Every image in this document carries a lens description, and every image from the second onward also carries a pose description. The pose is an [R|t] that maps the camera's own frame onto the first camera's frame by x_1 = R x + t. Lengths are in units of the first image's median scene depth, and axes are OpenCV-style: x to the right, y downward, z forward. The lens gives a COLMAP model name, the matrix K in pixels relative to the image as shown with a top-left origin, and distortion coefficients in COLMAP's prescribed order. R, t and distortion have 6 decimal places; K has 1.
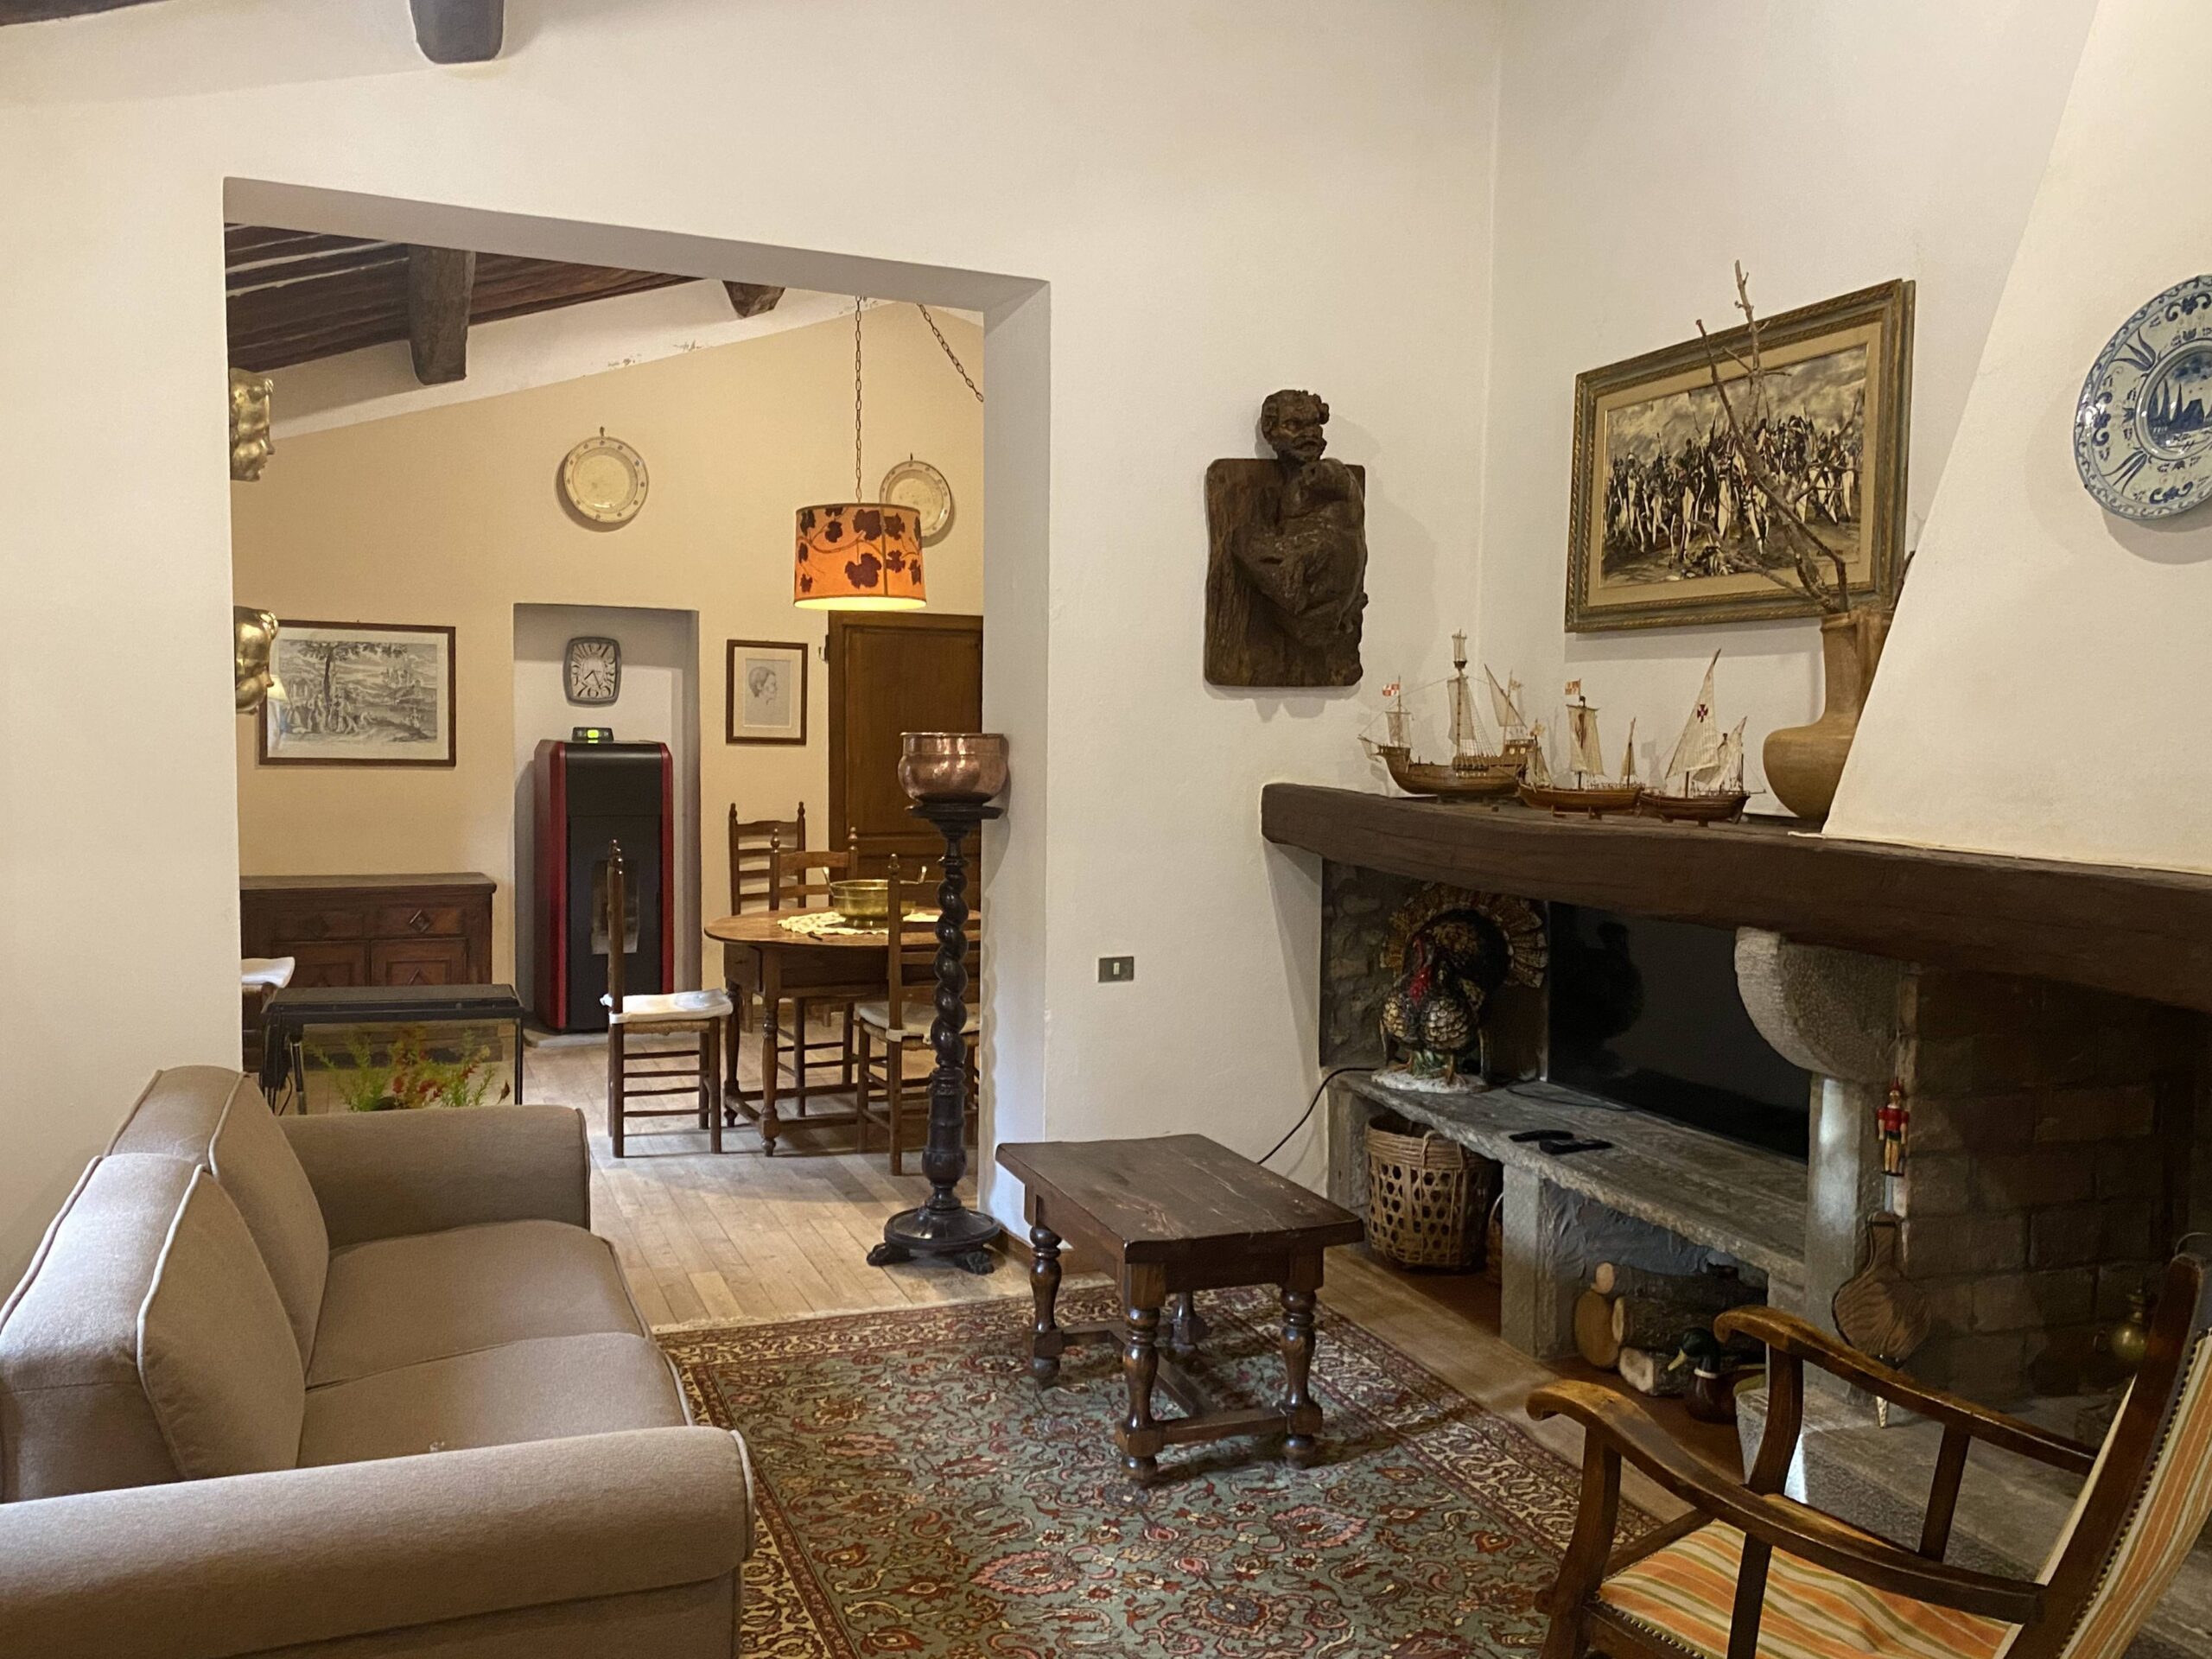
lens RADIAL K [[1843.0, 0, 1120.3], [0, 1843.0, 910.9], [0, 0, 1]] dist [0.003122, -0.010022]
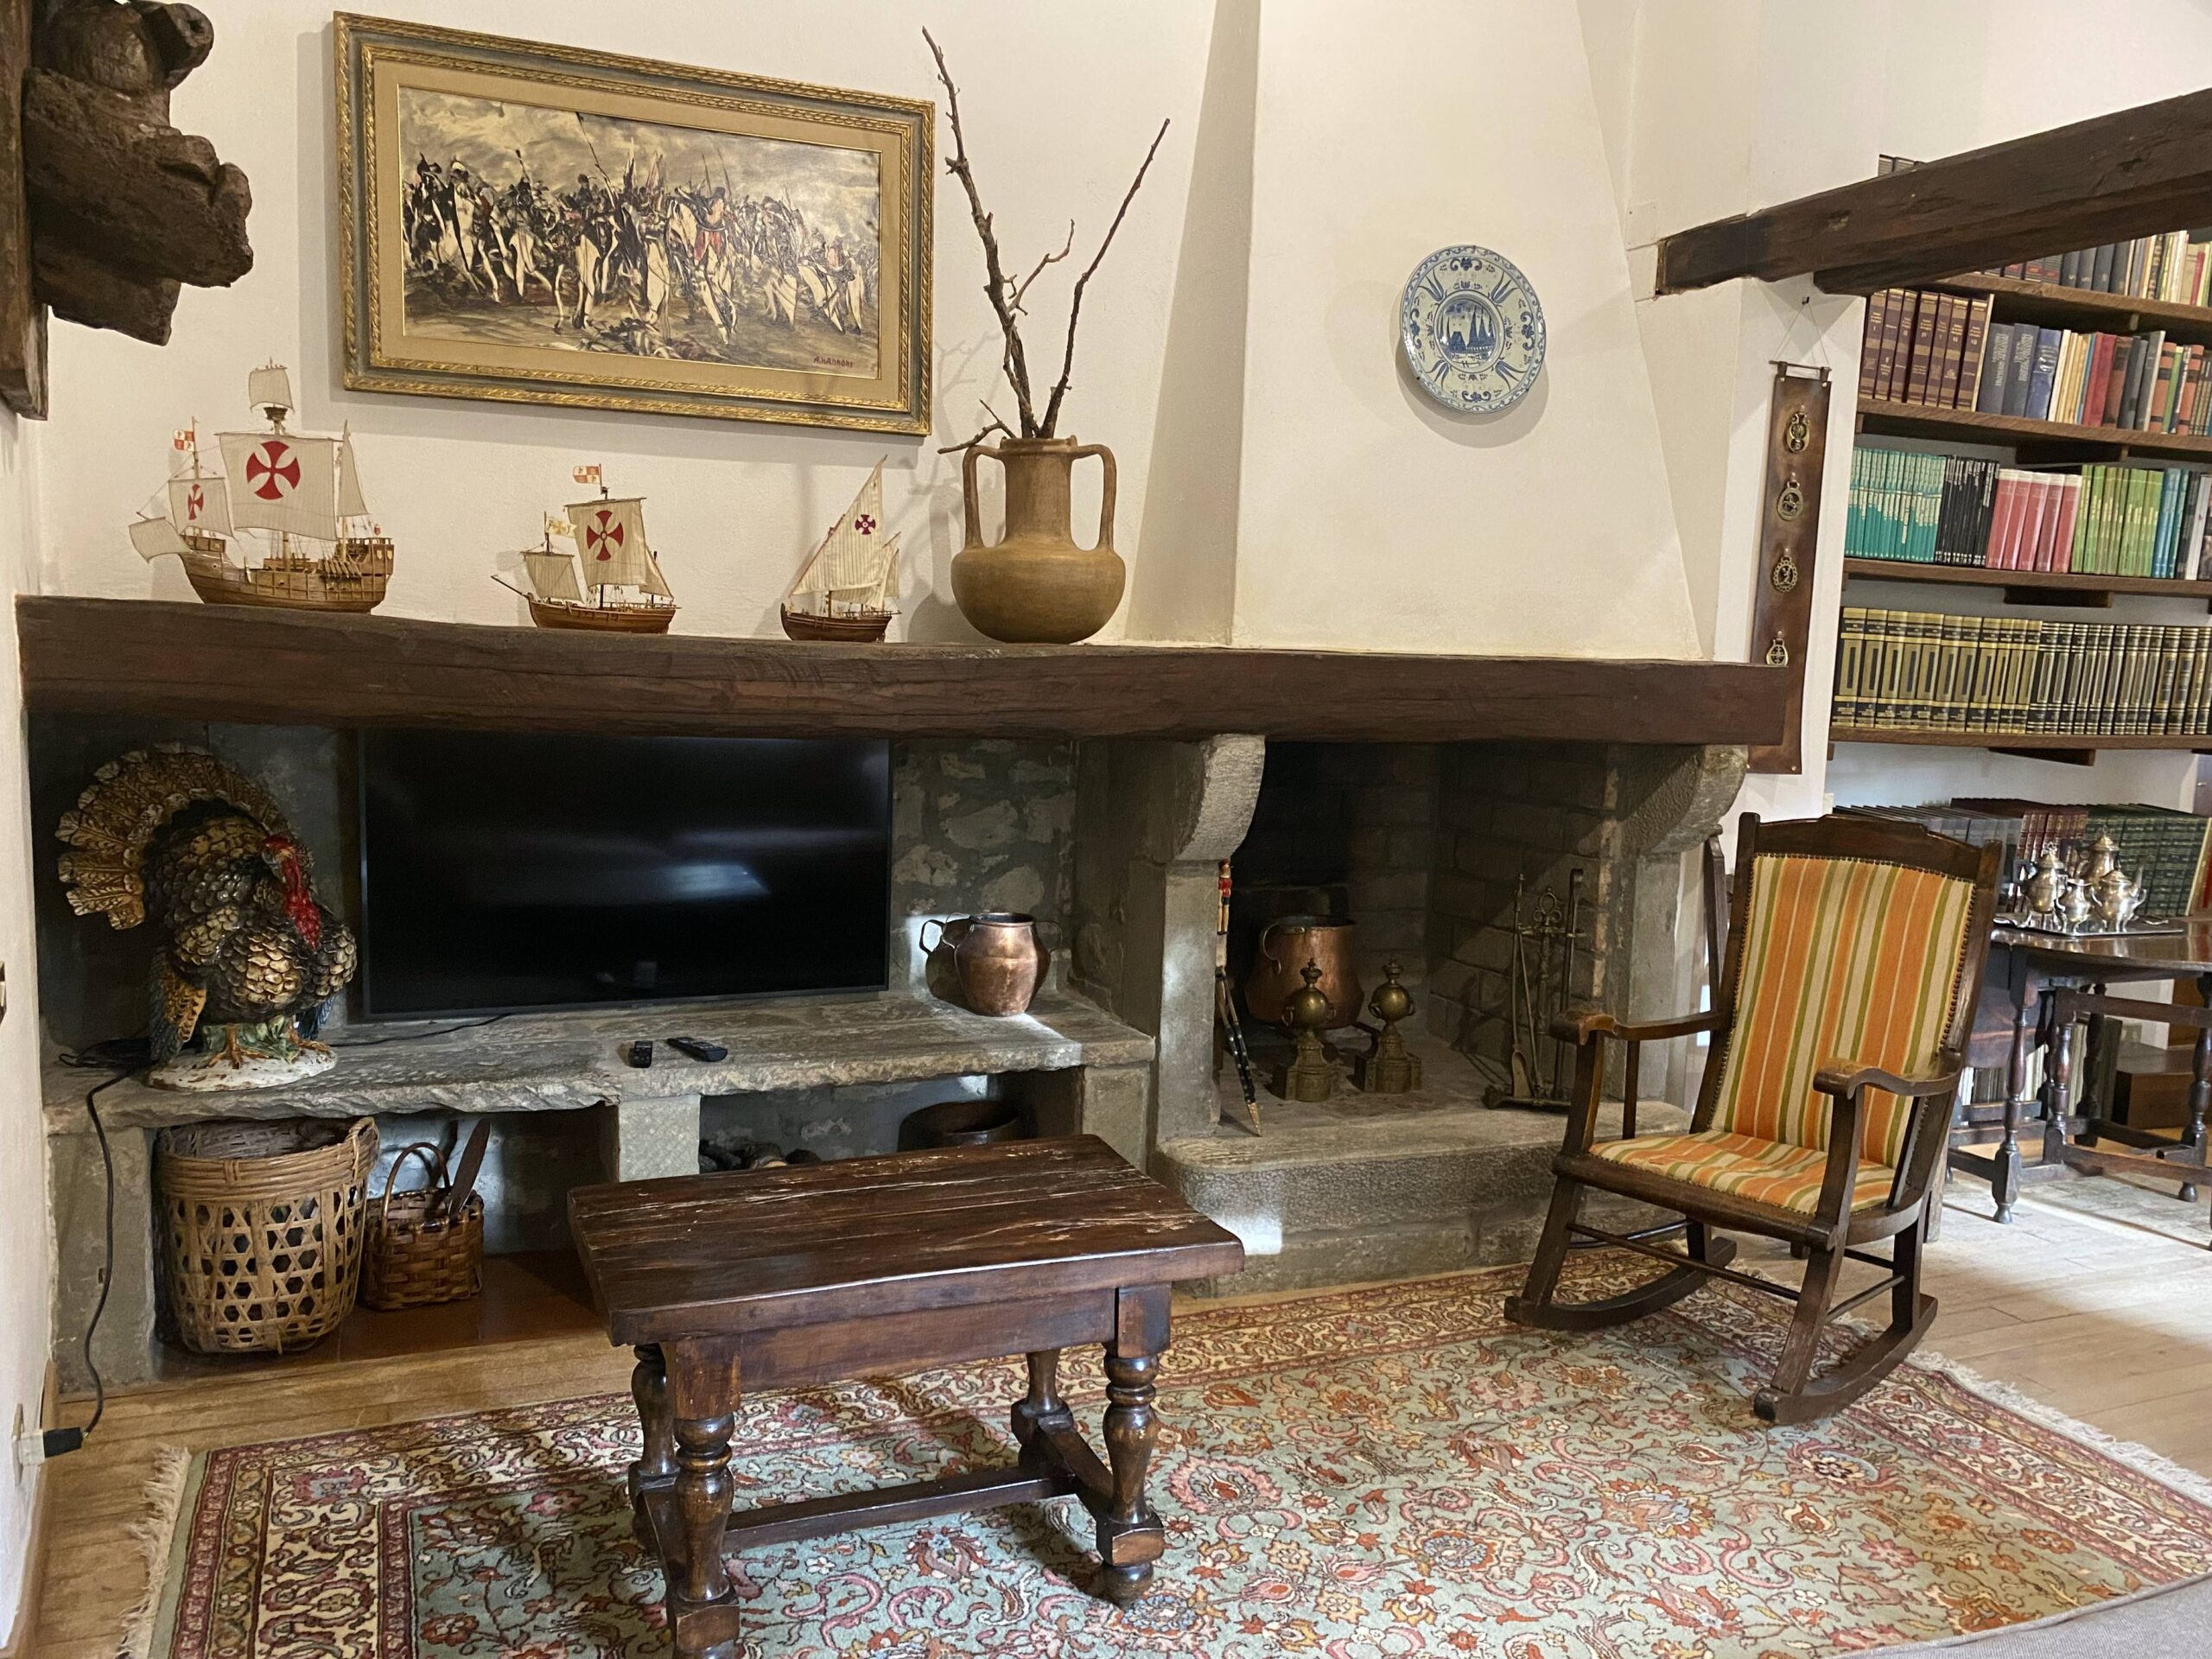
lens RADIAL K [[1674.9, 0, 1082.4], [0, 1674.9, 860.3], [0, 0, 1]] dist [0.036995, -0.039216]
pose [[-0.014628, -0.137193, 0.990436, -0.477382], [0.075450, 0.987567, 0.137910, -0.044415], [-0.997042, 0.076746, -0.004095, 0.817834]]
